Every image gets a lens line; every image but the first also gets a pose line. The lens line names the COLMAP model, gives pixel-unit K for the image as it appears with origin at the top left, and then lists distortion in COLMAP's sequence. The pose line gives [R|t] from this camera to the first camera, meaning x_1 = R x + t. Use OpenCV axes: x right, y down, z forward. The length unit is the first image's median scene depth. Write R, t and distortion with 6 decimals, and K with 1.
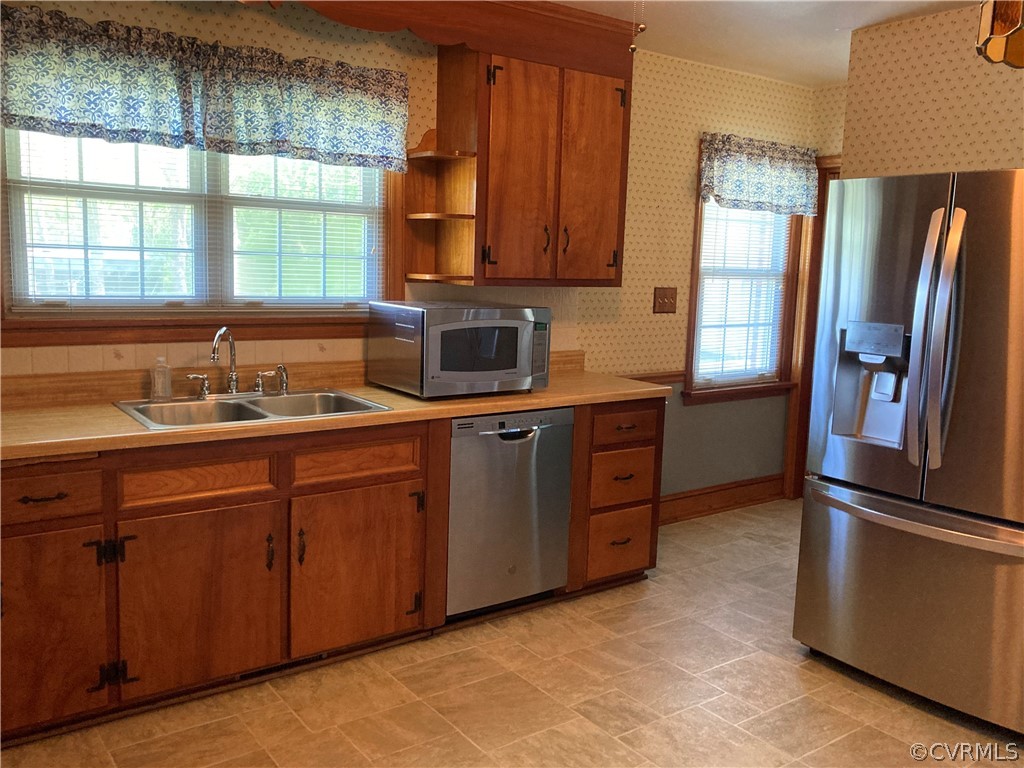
lens RADIAL K [[921.9, 0, 512.0], [0, 921.9, 384.0], [0, 0, 1]] dist [0.052716, -0.056331]
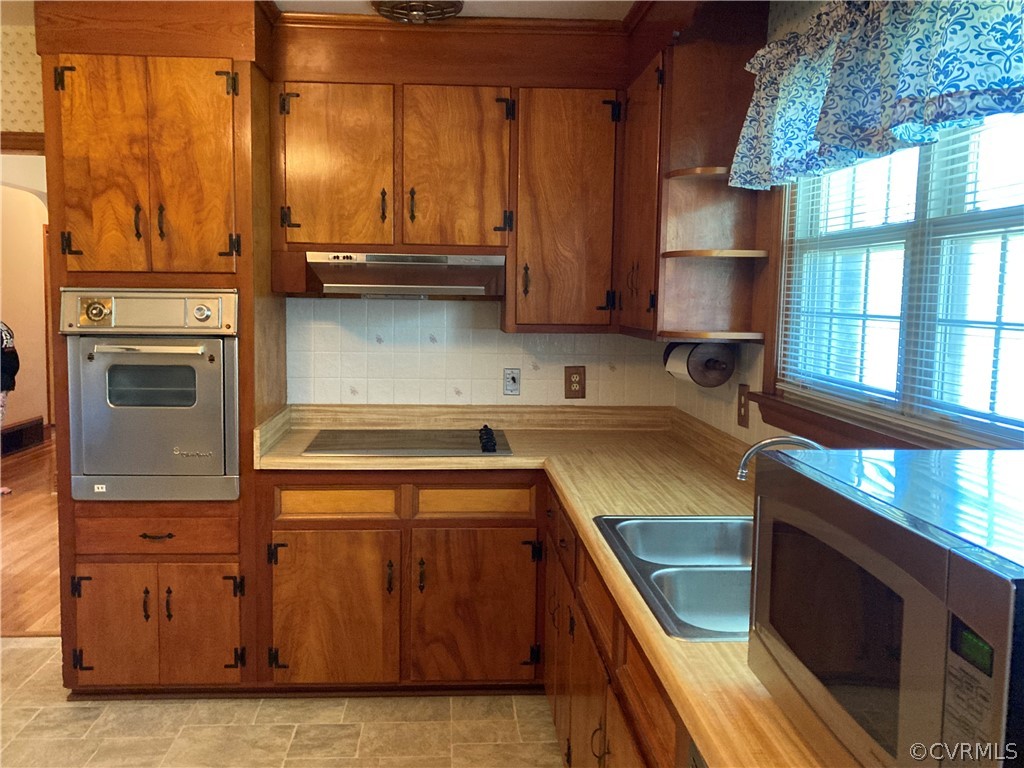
lens RADIAL K [[921.9, 0, 512.0], [0, 921.9, 384.0], [0, 0, 1]] dist [0.052716, -0.056331]
pose [[-0.531403, 0.042383, -0.846058, 0.781994], [-0.146927, 0.978999, 0.141326, -0.195594], [0.834280, 0.199410, -0.514016, 1.469058]]
